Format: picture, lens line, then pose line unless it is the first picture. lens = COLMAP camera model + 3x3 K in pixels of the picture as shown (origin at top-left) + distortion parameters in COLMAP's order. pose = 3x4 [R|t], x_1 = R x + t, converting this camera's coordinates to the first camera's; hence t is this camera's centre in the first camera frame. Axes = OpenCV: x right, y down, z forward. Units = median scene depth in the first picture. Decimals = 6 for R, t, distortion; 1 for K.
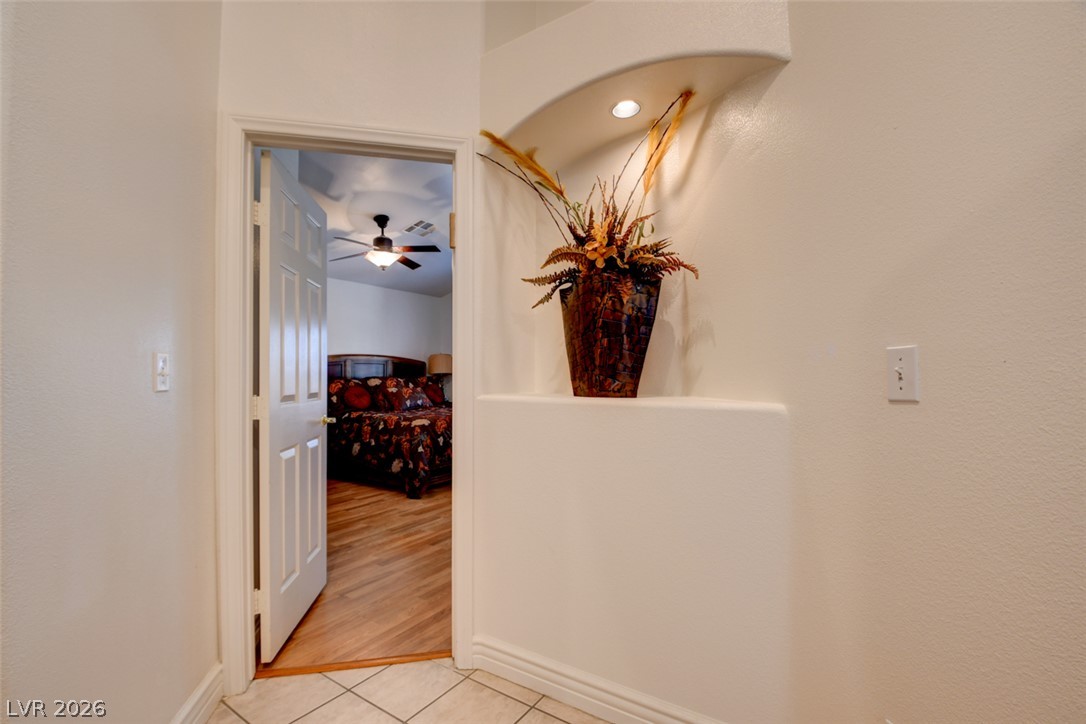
lens RADIAL K [[483.9, 0, 543.9], [0, 483.9, 376.7], [0, 0, 1]] dist [-0.000952, -0.011618]
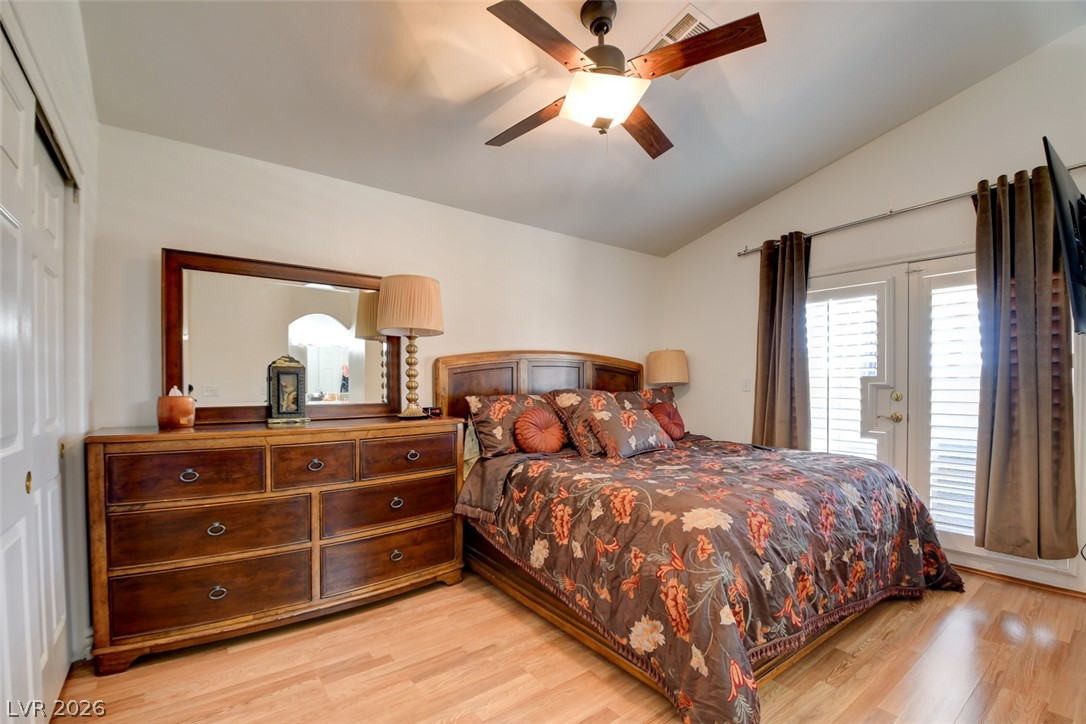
lens RADIAL K [[483.9, 0, 554.5], [0, 483.9, 390.0], [0, 0, 1]] dist [-0.000952, -0.011618]
pose [[0.948595, 0.001038, -0.316492, -0.302867], [0.002209, 0.999949, 0.009902, -0.007914], [0.316486, -0.010093, 0.948544, 0.754282]]
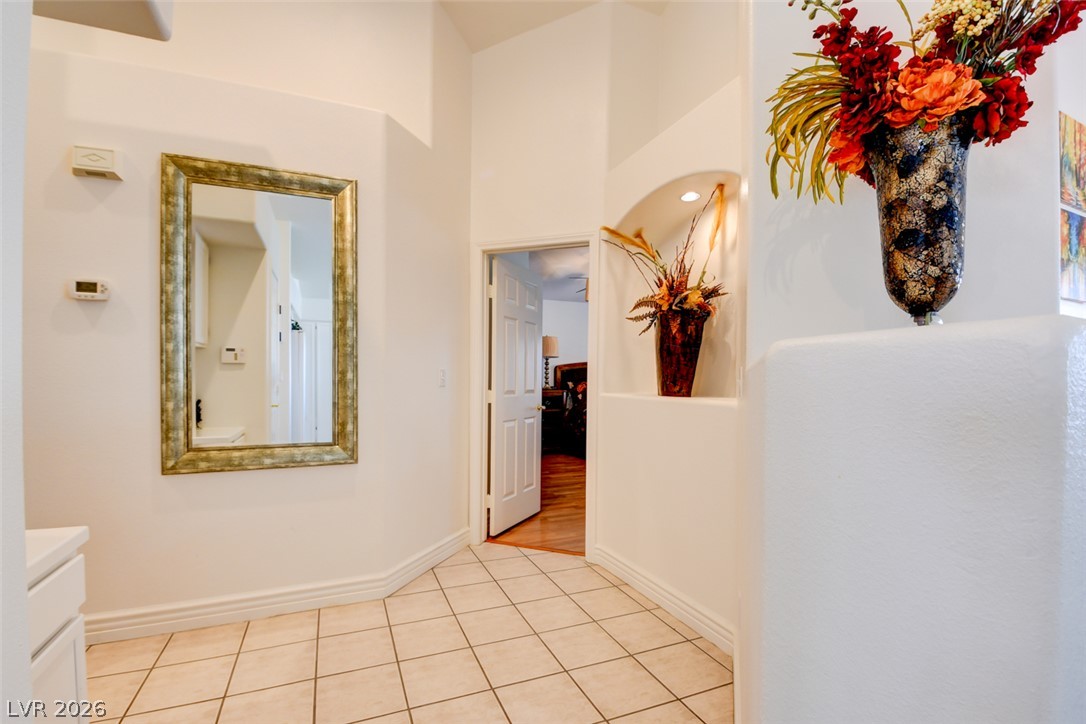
lens RADIAL K [[483.9, 0, 546.7], [0, 483.9, 385.3], [0, 0, 1]] dist [-0.000952, -0.011618]
pose [[0.841968, 0.019081, -0.539190, 0.280966], [-0.012955, 0.999801, 0.015151, -0.004027], [0.539372, -0.005772, 0.842048, -0.211582]]
